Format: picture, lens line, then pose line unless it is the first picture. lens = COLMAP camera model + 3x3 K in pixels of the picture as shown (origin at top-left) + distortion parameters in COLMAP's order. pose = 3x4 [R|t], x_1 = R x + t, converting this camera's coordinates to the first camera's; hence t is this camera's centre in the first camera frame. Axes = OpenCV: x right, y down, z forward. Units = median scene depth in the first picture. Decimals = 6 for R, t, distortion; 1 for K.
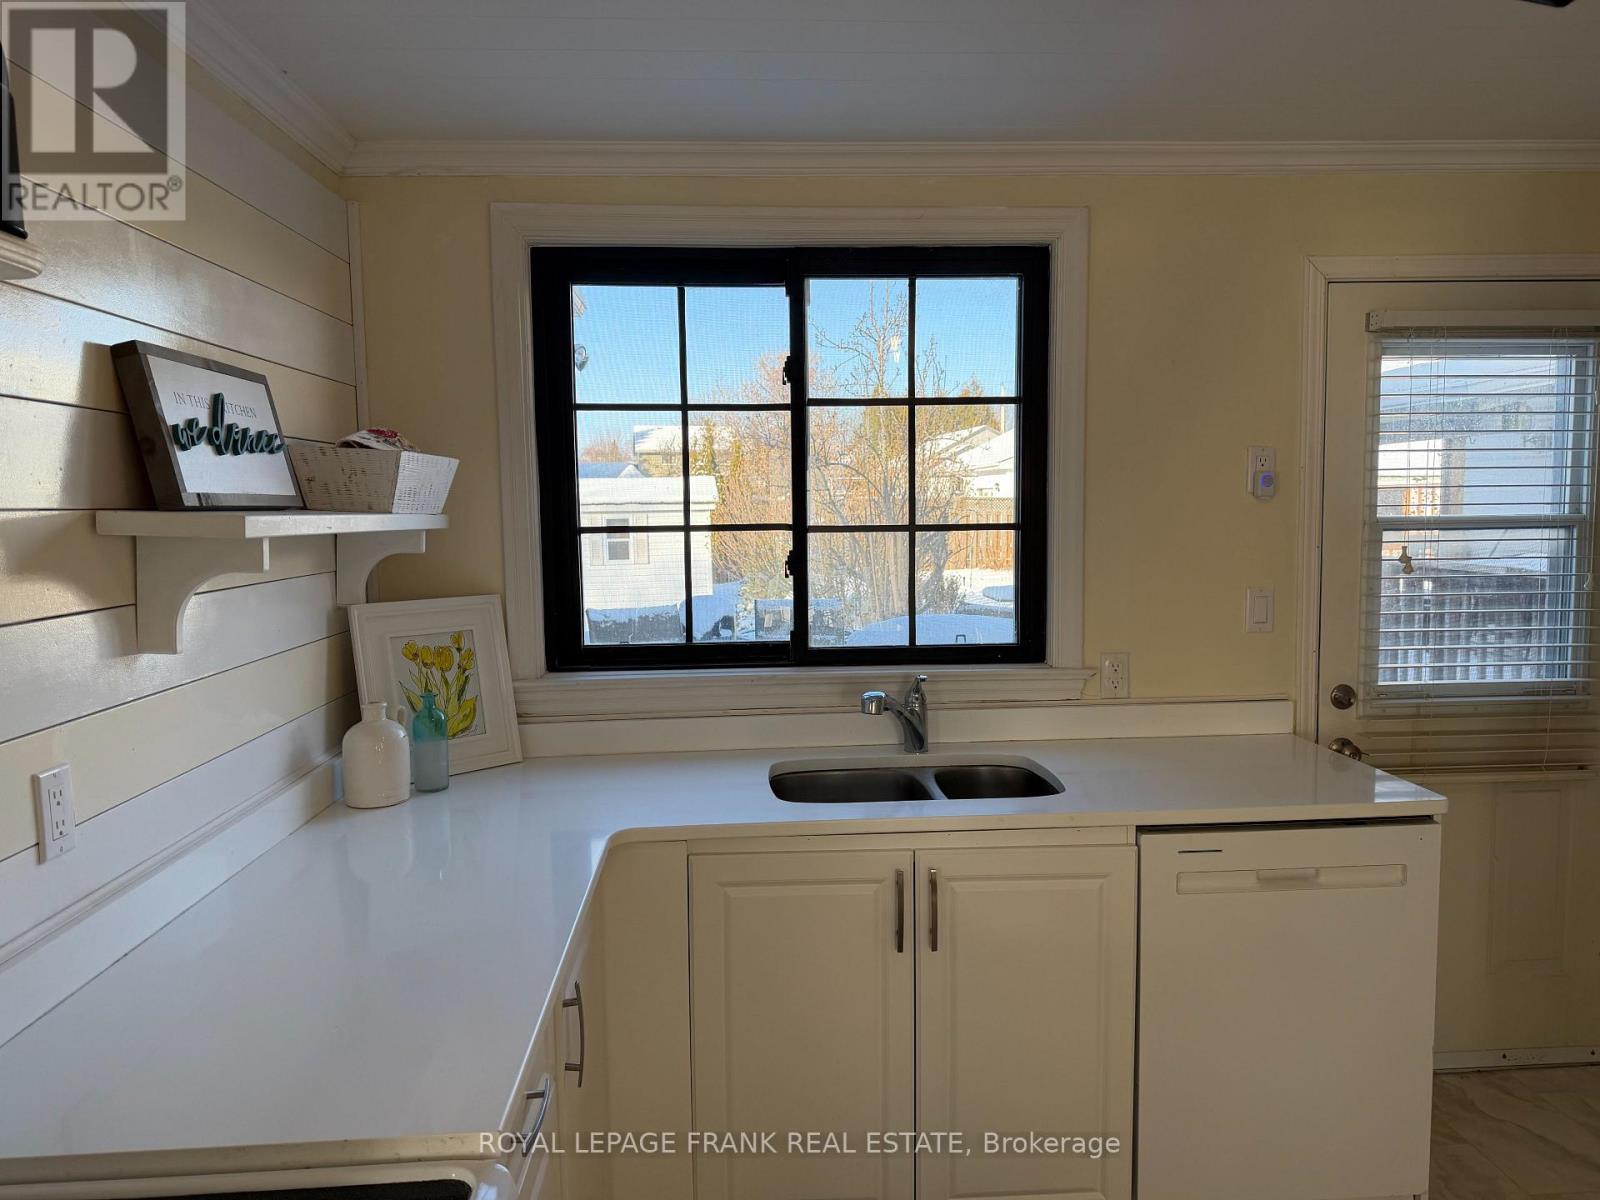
lens RADIAL K [[1115.5, 0, 822.1], [0, 1115.5, 607.8], [0, 0, 1]] dist [0.102999, -0.156354]
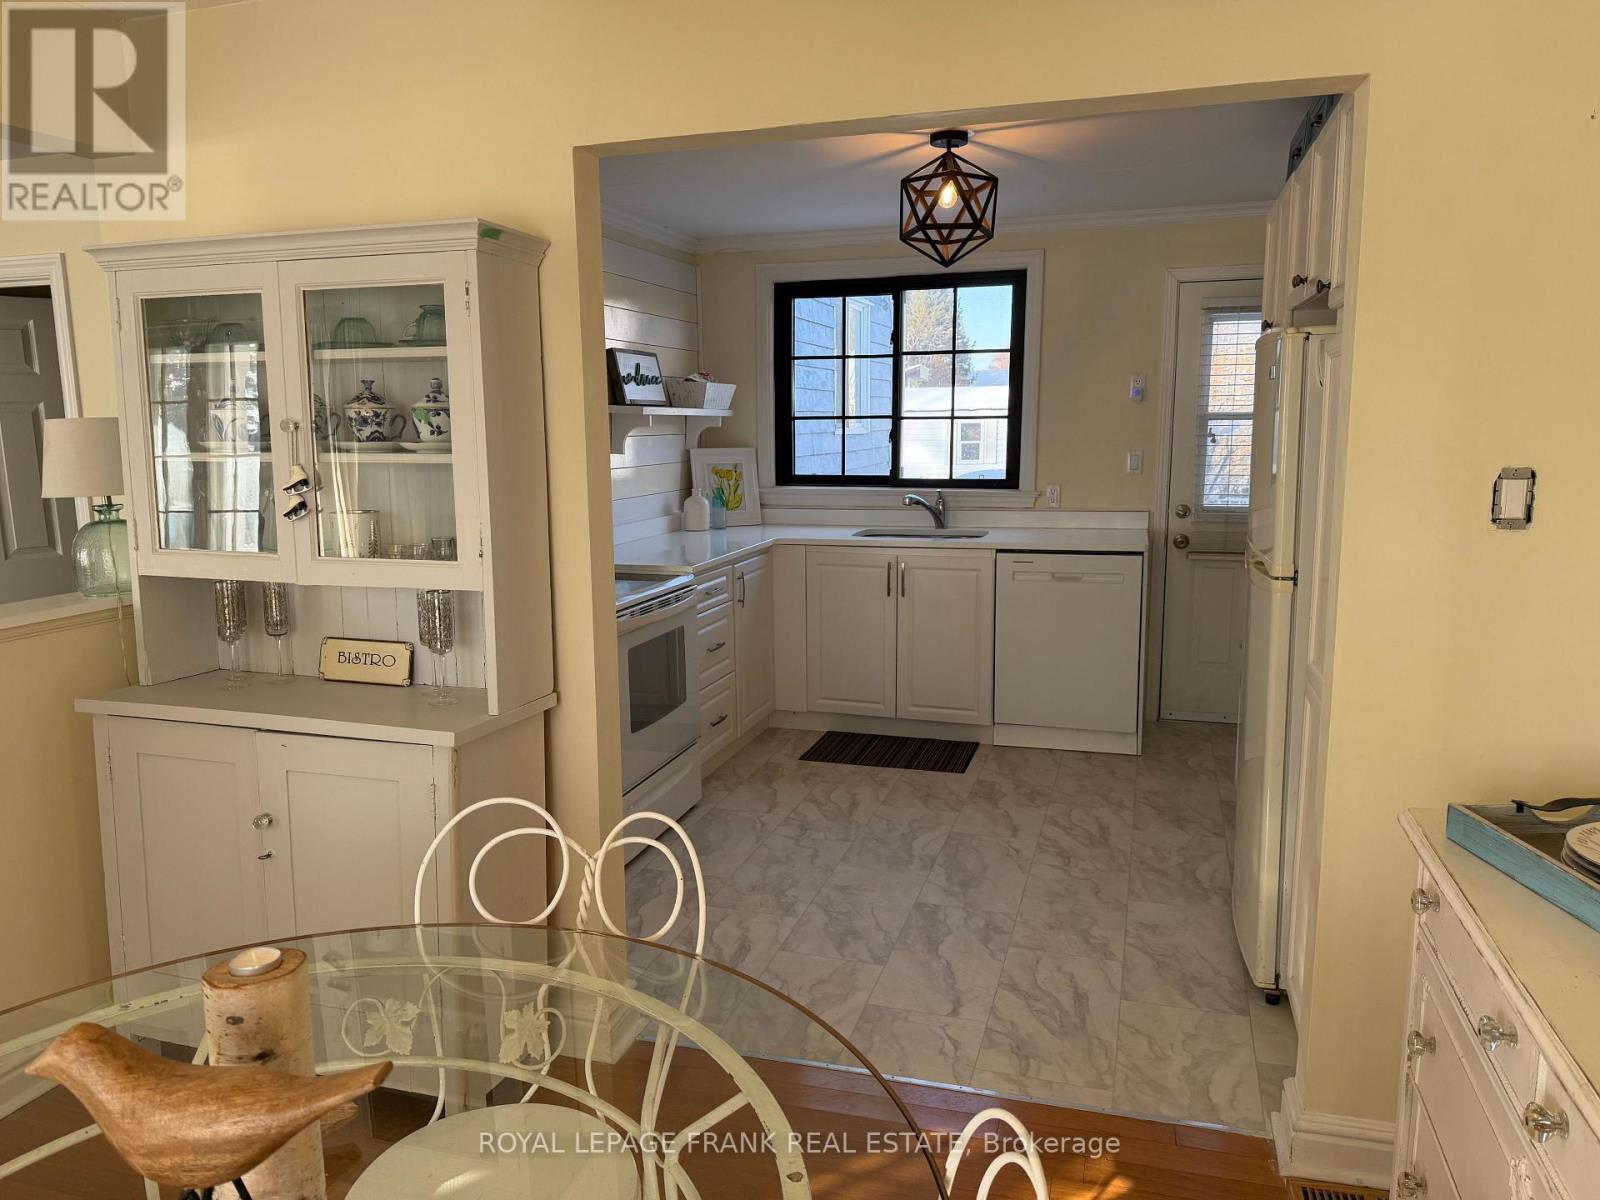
lens RADIAL K [[1115.5, 0, 822.1], [0, 1115.5, 607.8], [0, 0, 1]] dist [0.102999, -0.156354]
pose [[0.936998, 0.063148, -0.343580, 0.599495], [-0.035792, 0.995704, 0.085394, 0.107950], [0.347497, -0.067716, 0.935233, -1.001165]]
